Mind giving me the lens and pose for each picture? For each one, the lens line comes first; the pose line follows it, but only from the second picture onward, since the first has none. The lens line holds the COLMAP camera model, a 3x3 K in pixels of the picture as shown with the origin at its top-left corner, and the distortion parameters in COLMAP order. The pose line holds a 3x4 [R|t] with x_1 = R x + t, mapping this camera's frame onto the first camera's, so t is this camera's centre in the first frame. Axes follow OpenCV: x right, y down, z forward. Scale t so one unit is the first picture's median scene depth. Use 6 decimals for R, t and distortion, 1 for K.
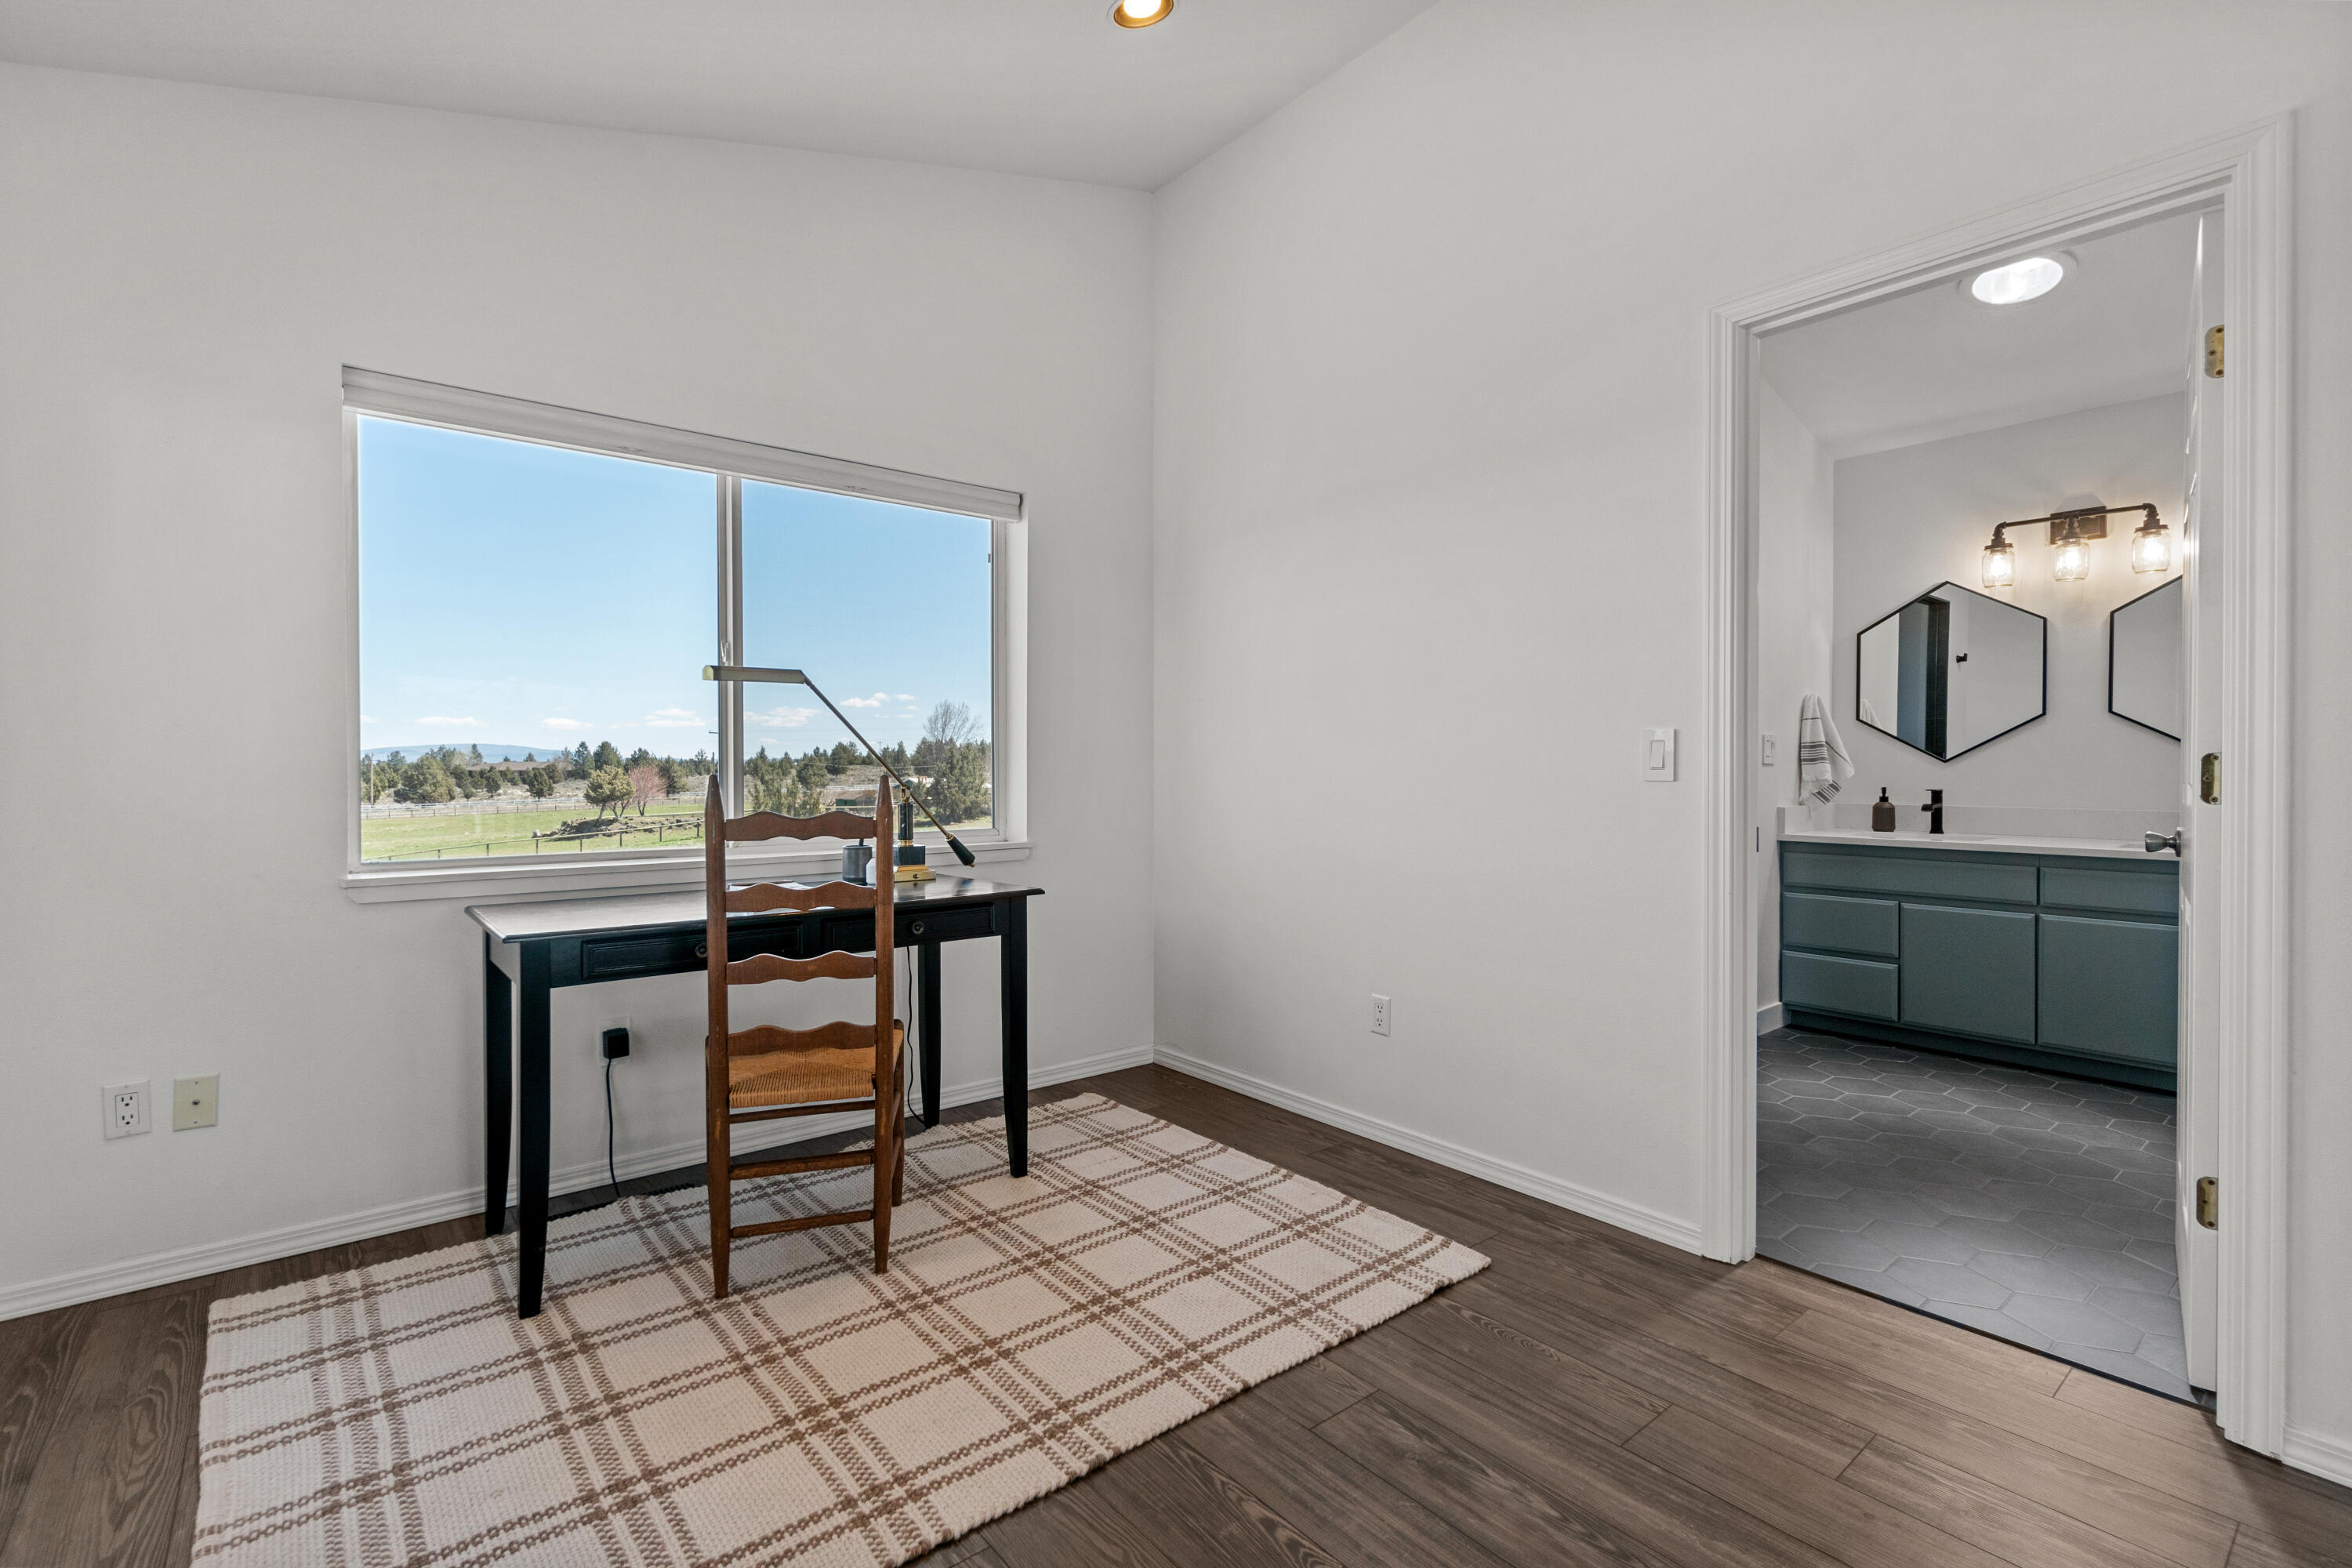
lens RADIAL K [[1013.7, 0, 1179.1], [0, 1013.7, 776.0], [0, 0, 1]] dist [-0.005797, 0.000862]
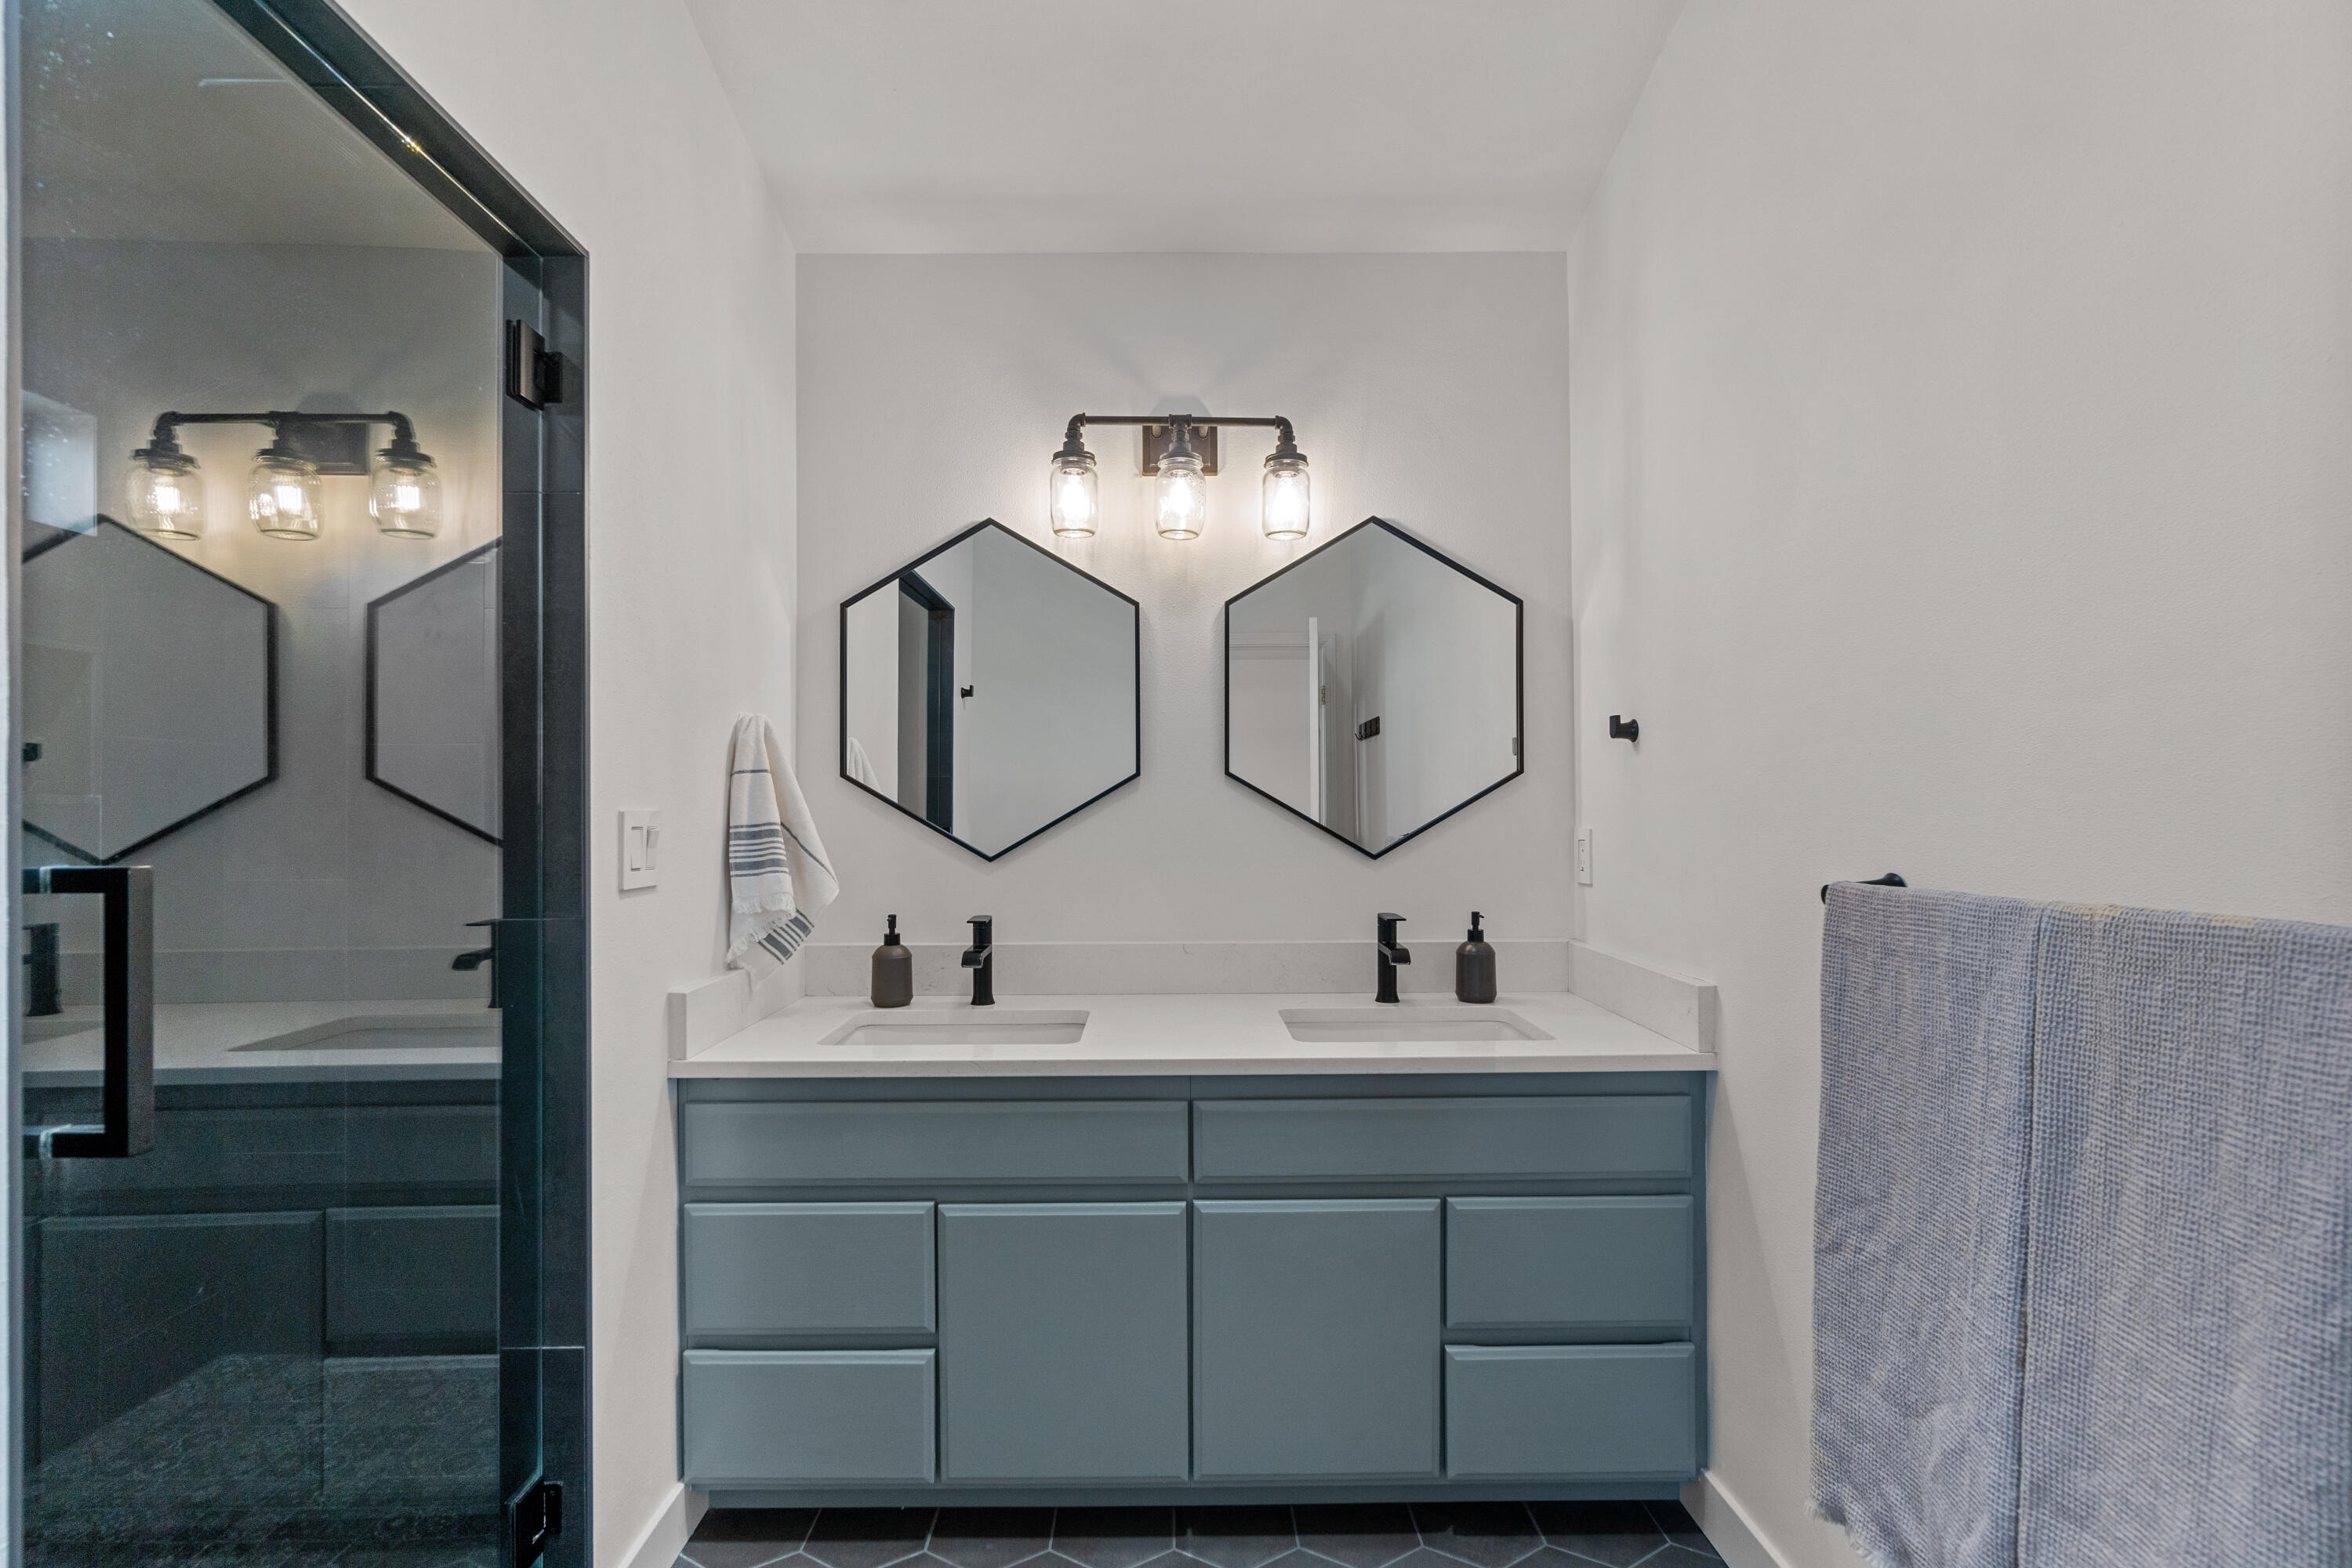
lens RADIAL K [[1013.7, 0, 1173.3], [0, 1013.7, 798.2], [0, 0, 1]] dist [-0.005797, 0.000862]
pose [[0.610384, 0.007015, 0.792074, 0.399681], [0.014103, 0.999706, -0.019722, -0.034599], [-0.791980, 0.023209, 0.610106, 0.603966]]
